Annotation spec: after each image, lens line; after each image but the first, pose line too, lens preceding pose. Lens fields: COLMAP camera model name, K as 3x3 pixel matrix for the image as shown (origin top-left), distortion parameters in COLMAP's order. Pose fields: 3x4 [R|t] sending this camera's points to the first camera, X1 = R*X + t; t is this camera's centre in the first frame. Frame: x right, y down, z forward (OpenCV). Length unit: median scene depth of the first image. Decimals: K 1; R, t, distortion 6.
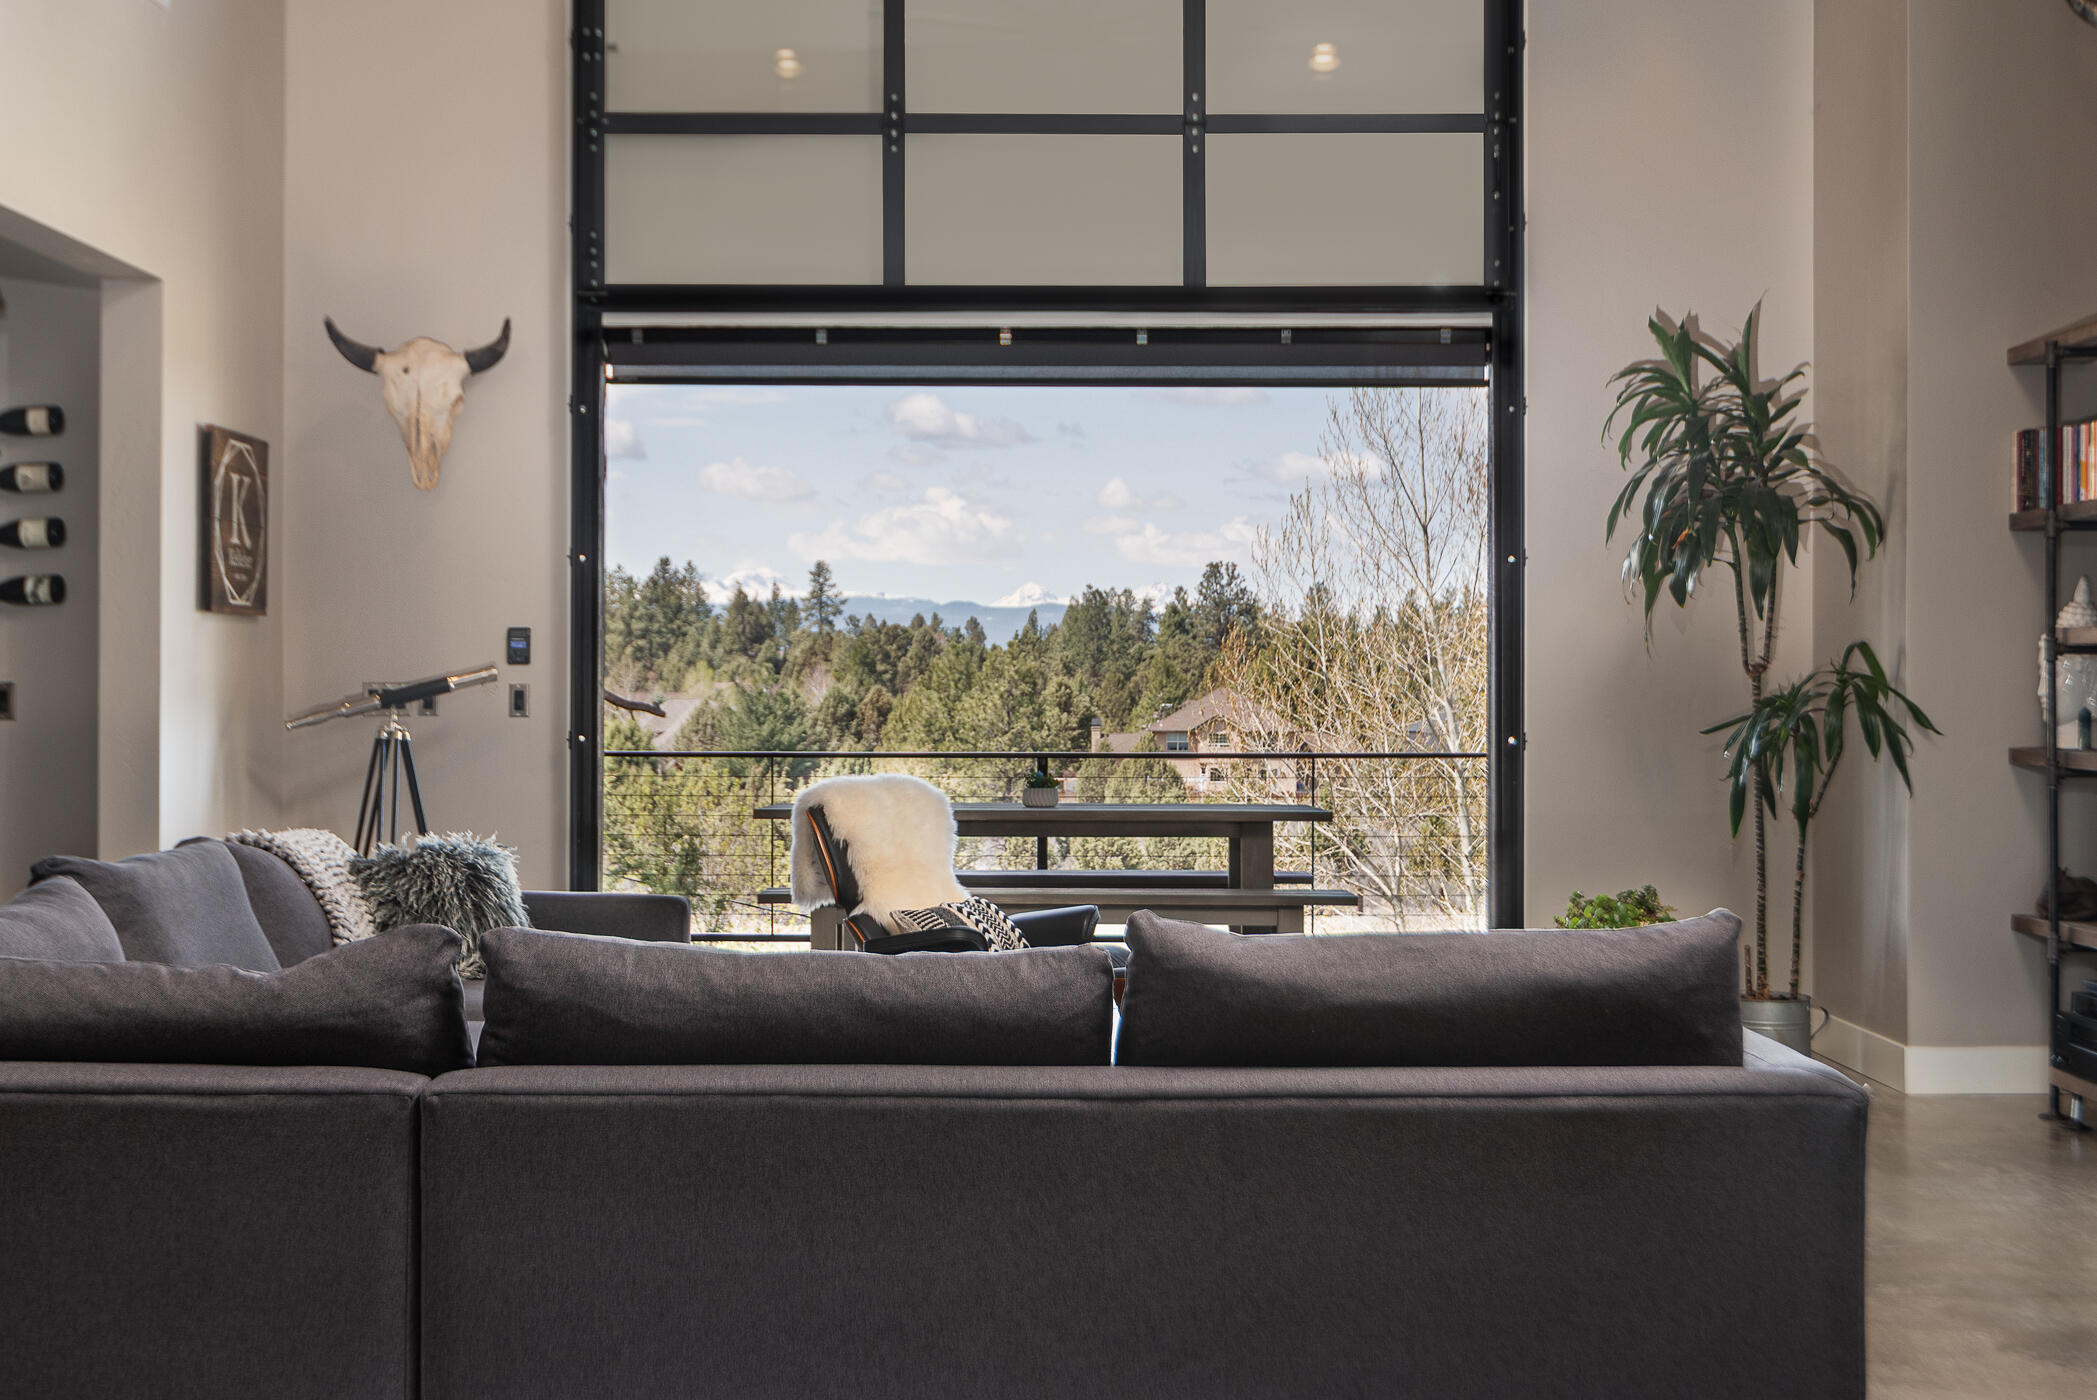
lens RADIAL K [[2125.6, 0, 1034.8], [0, 2125.6, 702.4], [0, 0, 1]] dist [-0.002641, 0.000000]
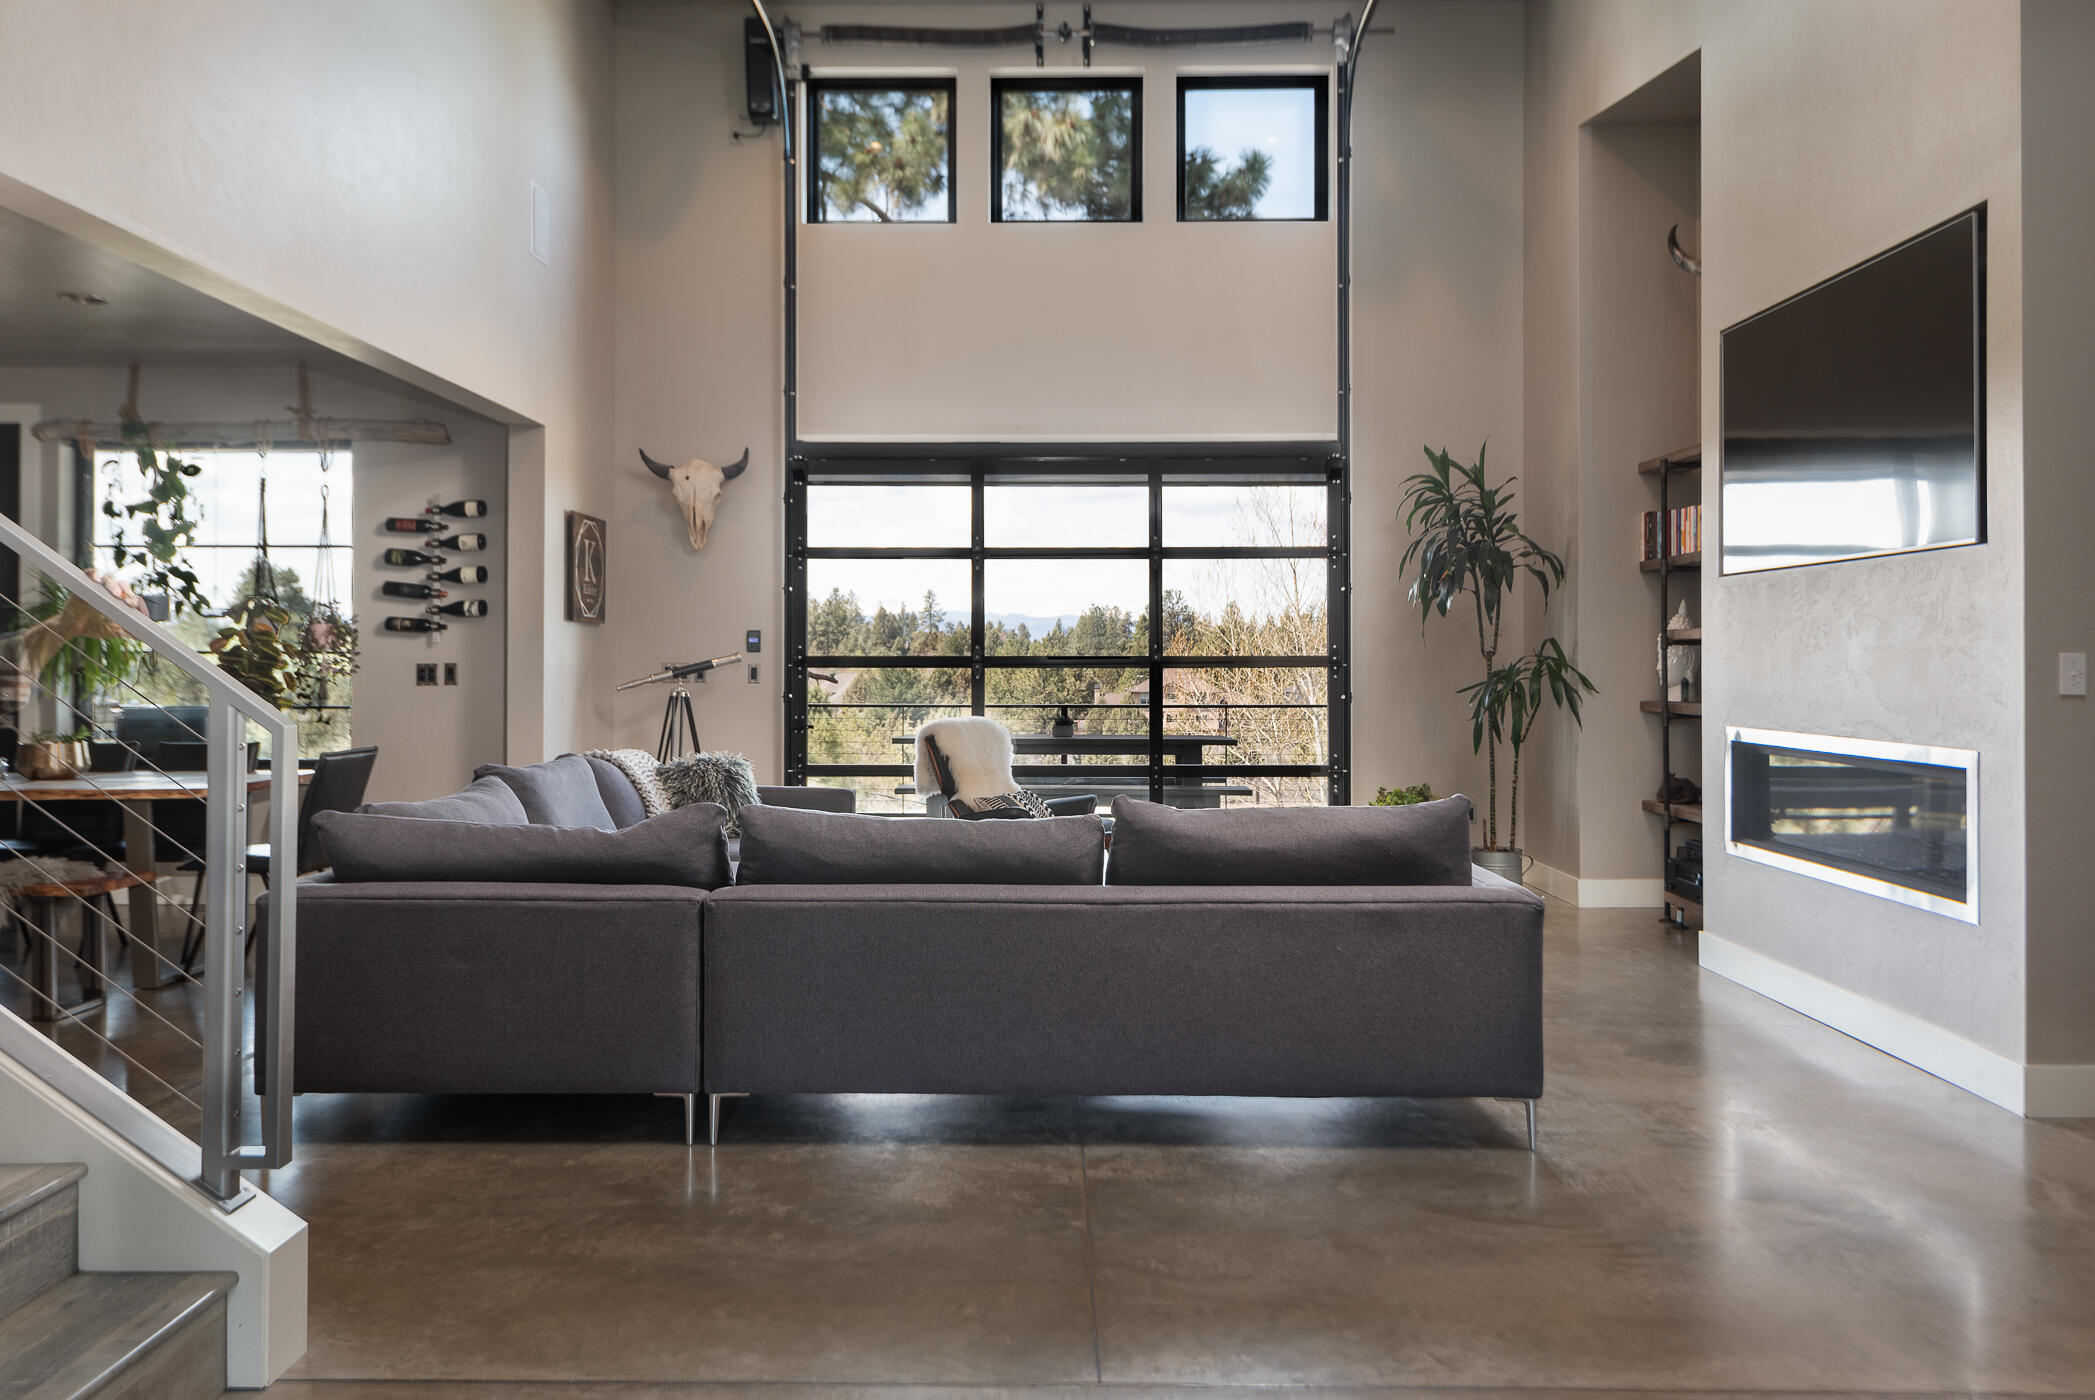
lens RADIAL K [[1567.7, 0, 1063.2], [0, 1567.7, 683.5], [0, 0, 1]] dist [0.002103, 0.000299]
pose [[0.999997, -0.000775, -0.002175, 0.005726], [0.000783, 0.999992, 0.003879, 0.002404], [0.002172, -0.003881, 0.999990, -0.246316]]
